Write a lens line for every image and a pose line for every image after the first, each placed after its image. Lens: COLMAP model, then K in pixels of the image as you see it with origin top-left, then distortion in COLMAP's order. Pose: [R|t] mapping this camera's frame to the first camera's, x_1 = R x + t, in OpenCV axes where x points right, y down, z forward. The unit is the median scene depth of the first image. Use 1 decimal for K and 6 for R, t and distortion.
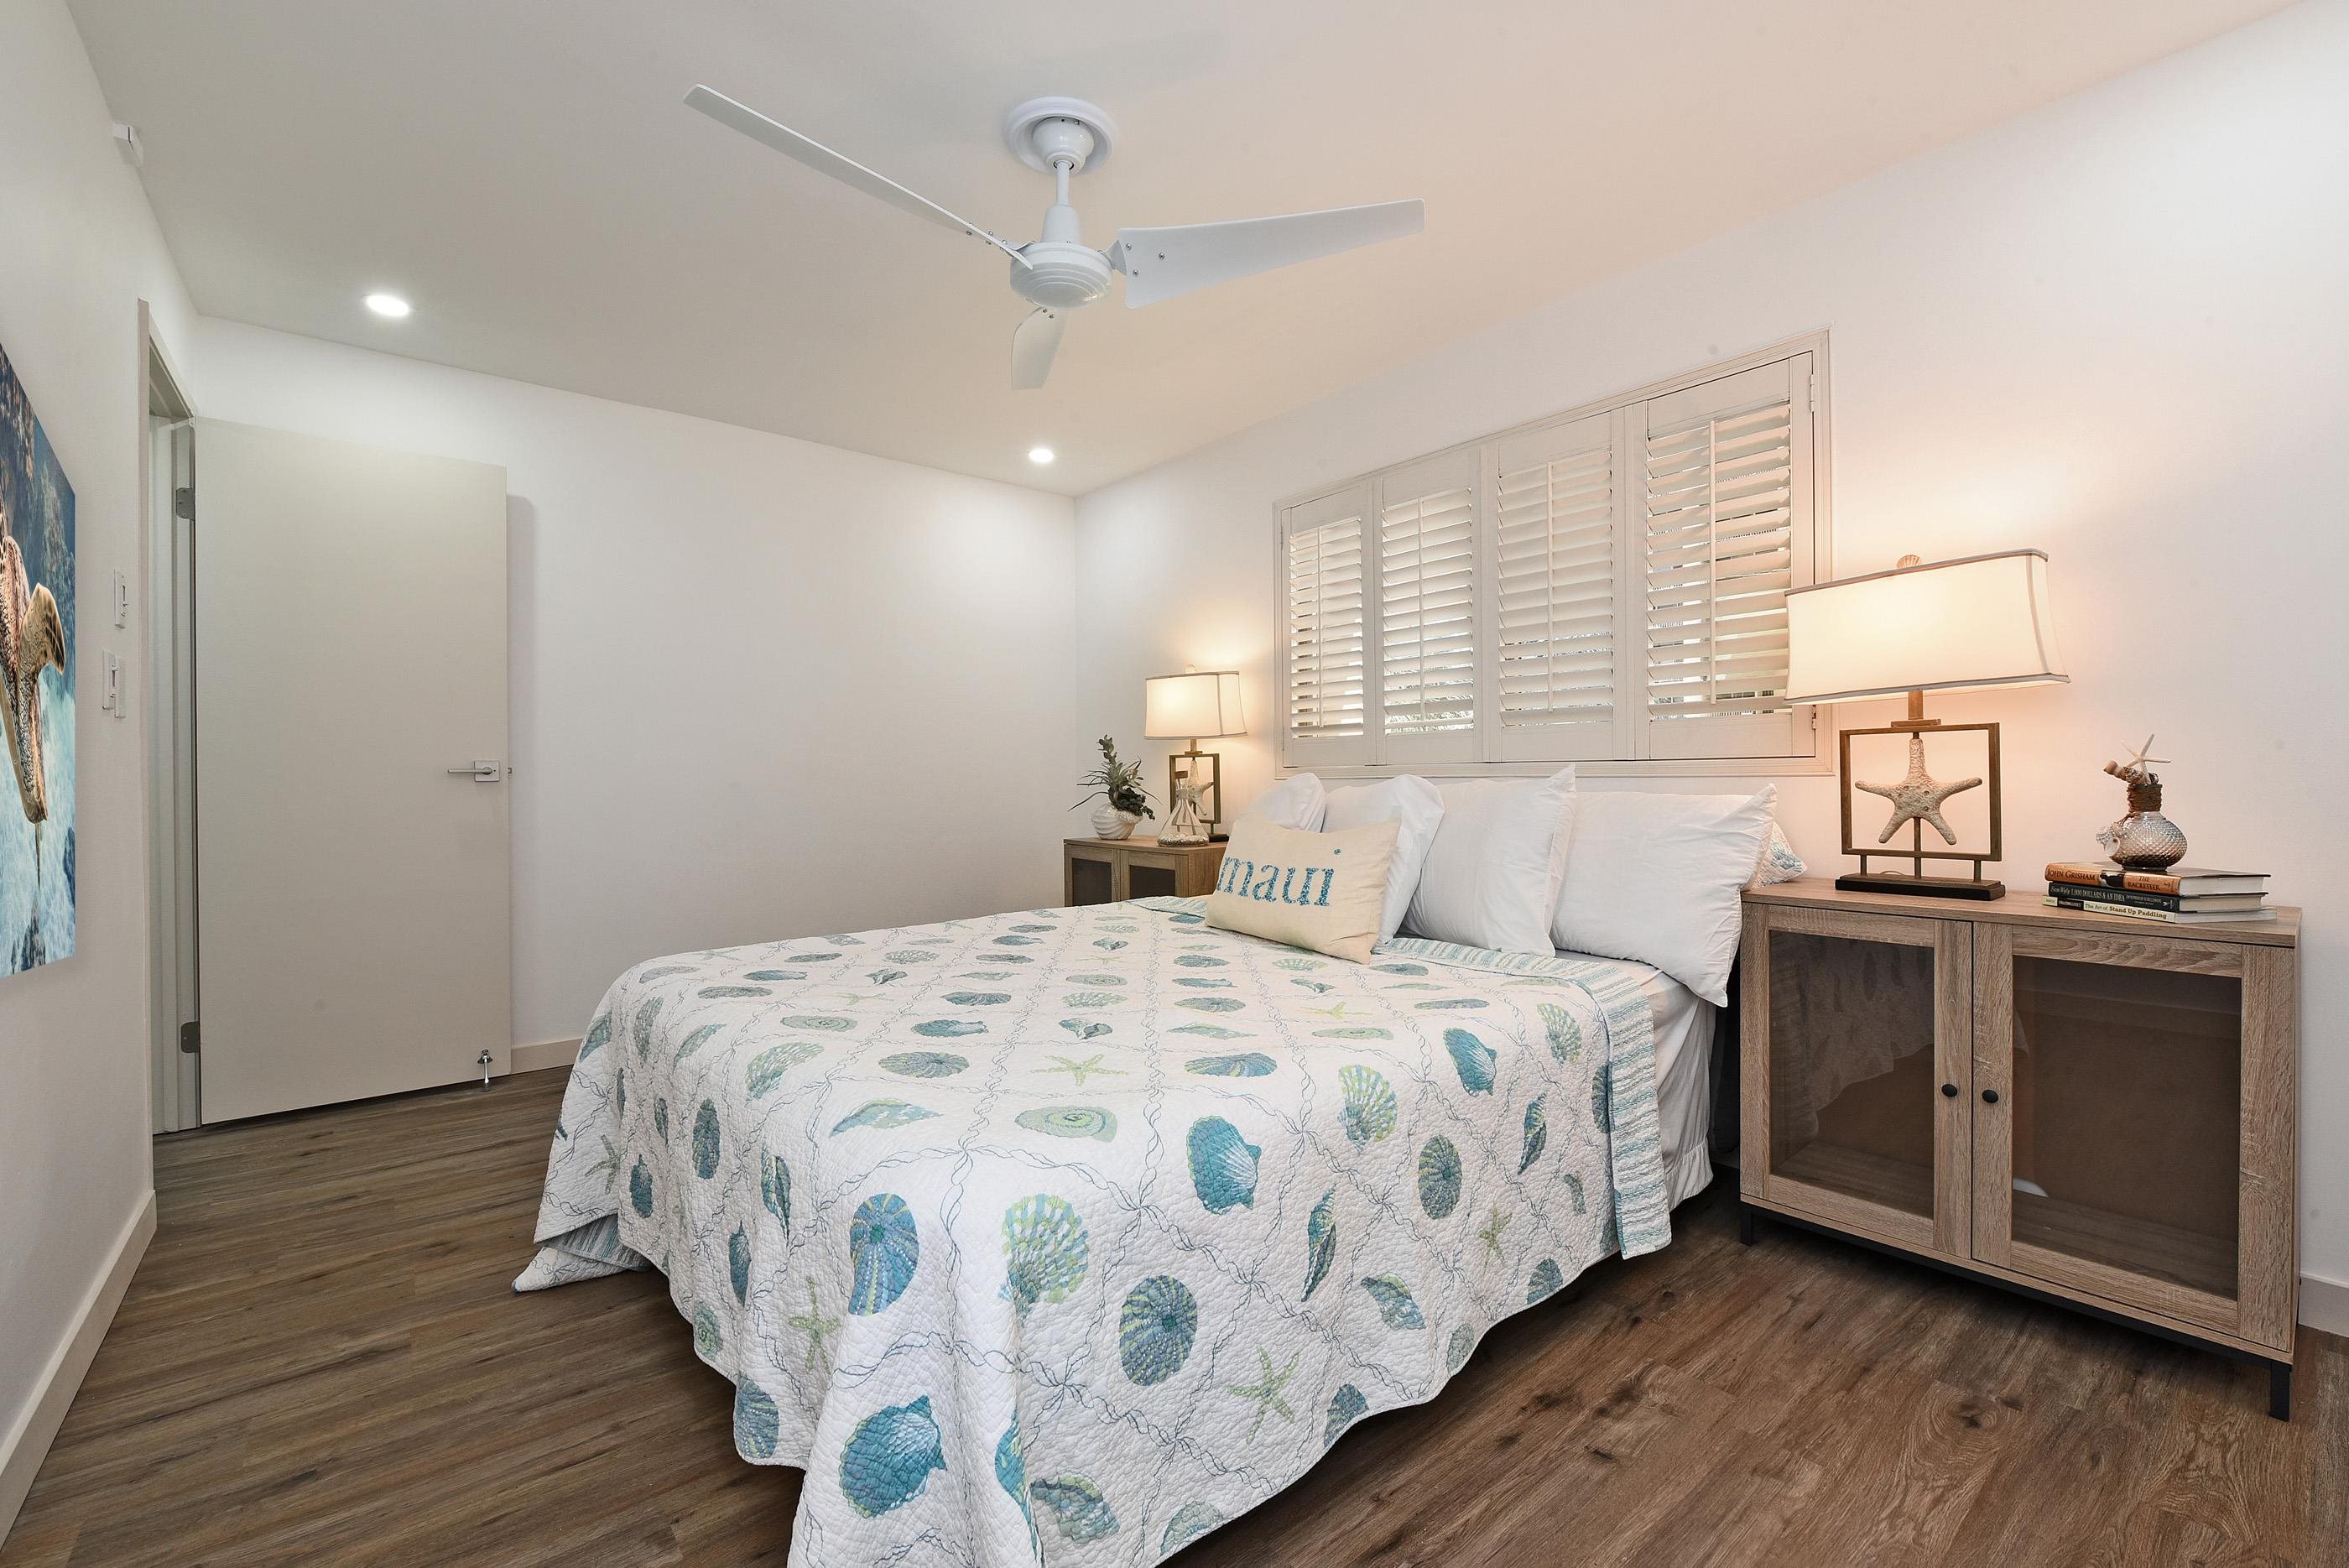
lens RADIAL K [[994.5, 0, 1153.0], [0, 994.5, 782.5], [0, 0, 1]] dist [-0.006286, -0.000898]
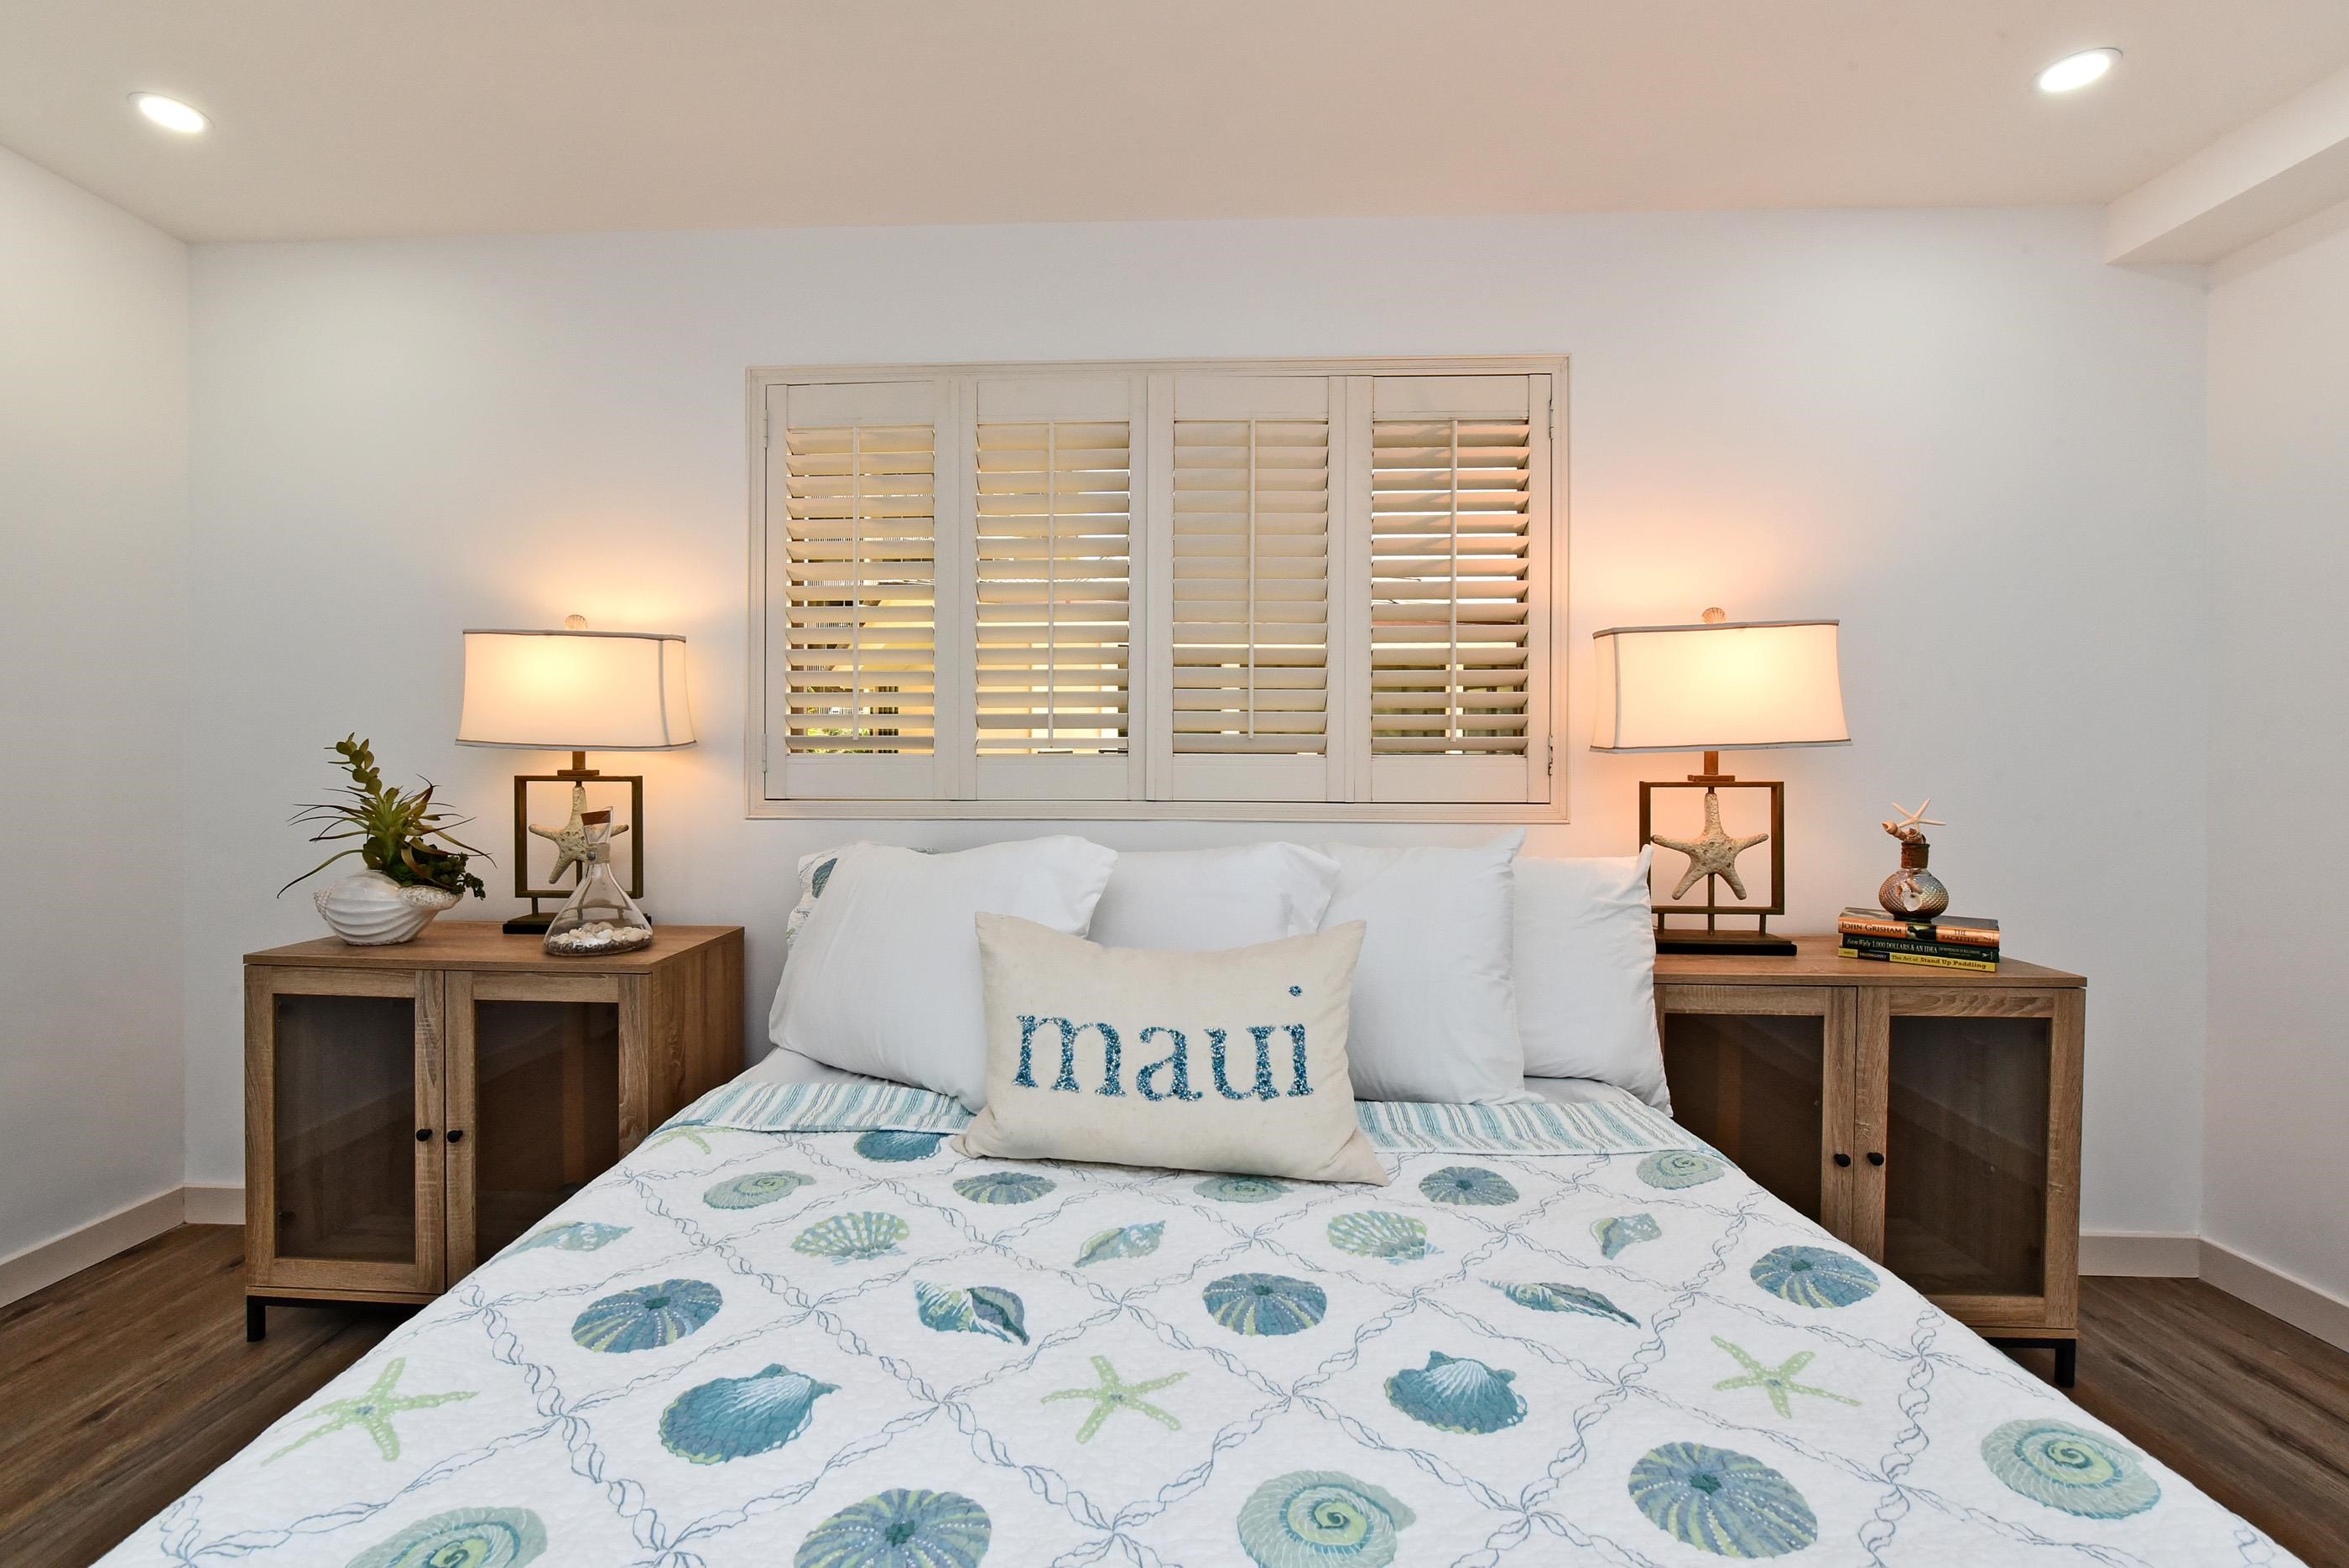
lens RADIAL K [[993.5, 0, 1170.1], [0, 993.5, 772.4], [0, 0, 1]] dist [-0.002323, -0.000124]
pose [[0.646204, 0.002151, 0.763162, -0.337971], [-0.004393, 0.999990, 0.000901, -0.064172], [-0.763152, -0.003935, 0.646206, 0.770981]]
